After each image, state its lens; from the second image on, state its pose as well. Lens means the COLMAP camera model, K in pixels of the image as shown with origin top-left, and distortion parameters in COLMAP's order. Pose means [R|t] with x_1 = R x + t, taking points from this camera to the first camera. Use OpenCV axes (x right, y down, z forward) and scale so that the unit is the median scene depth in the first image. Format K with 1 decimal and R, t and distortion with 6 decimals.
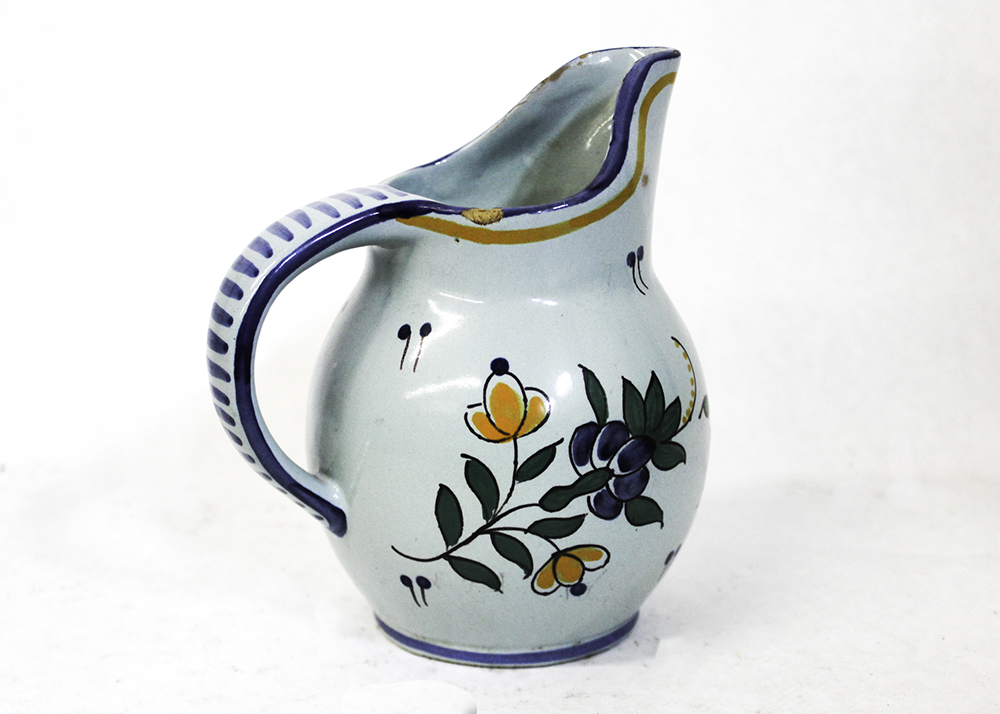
lens RADIAL K [[926.8, 0, 497.9], [0, 926.8, 355.9], [0, 0, 1]] dist [-0.005734, 0.000000]
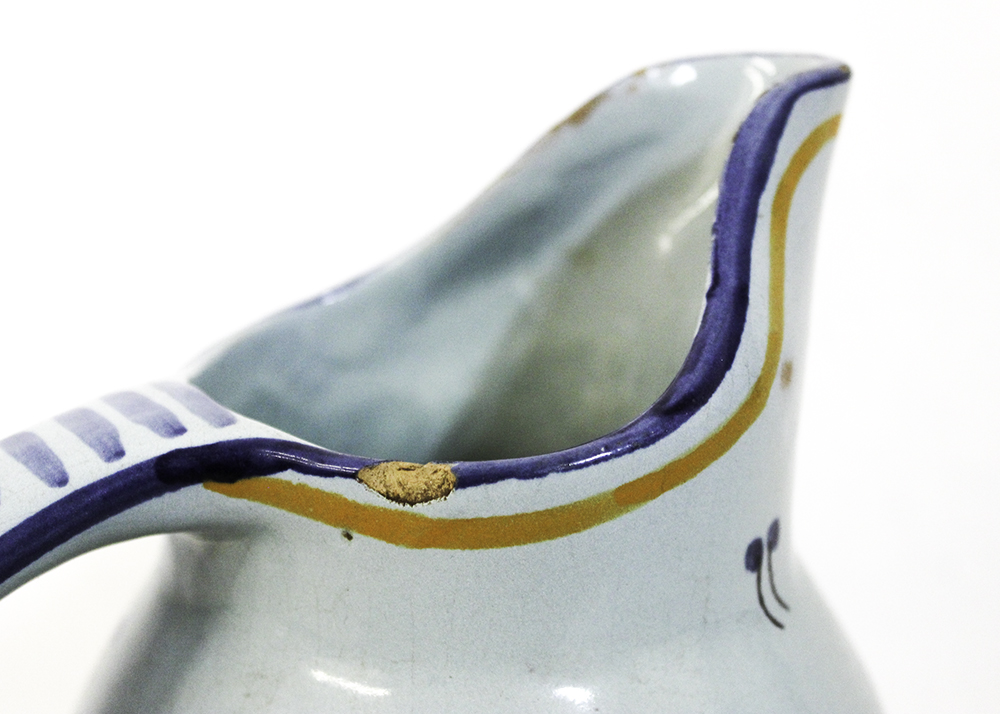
lens RADIAL K [[1133.7, 0, 501.7], [0, 1133.7, 357.9], [0, 0, 1]] dist [-0.009297, 0.000000]
pose [[0.999984, 0.000409, -0.005594, 0.028150], [-0.000383, 0.999989, 0.004675, -0.203021], [0.005596, -0.004673, 0.999973, 0.473397]]
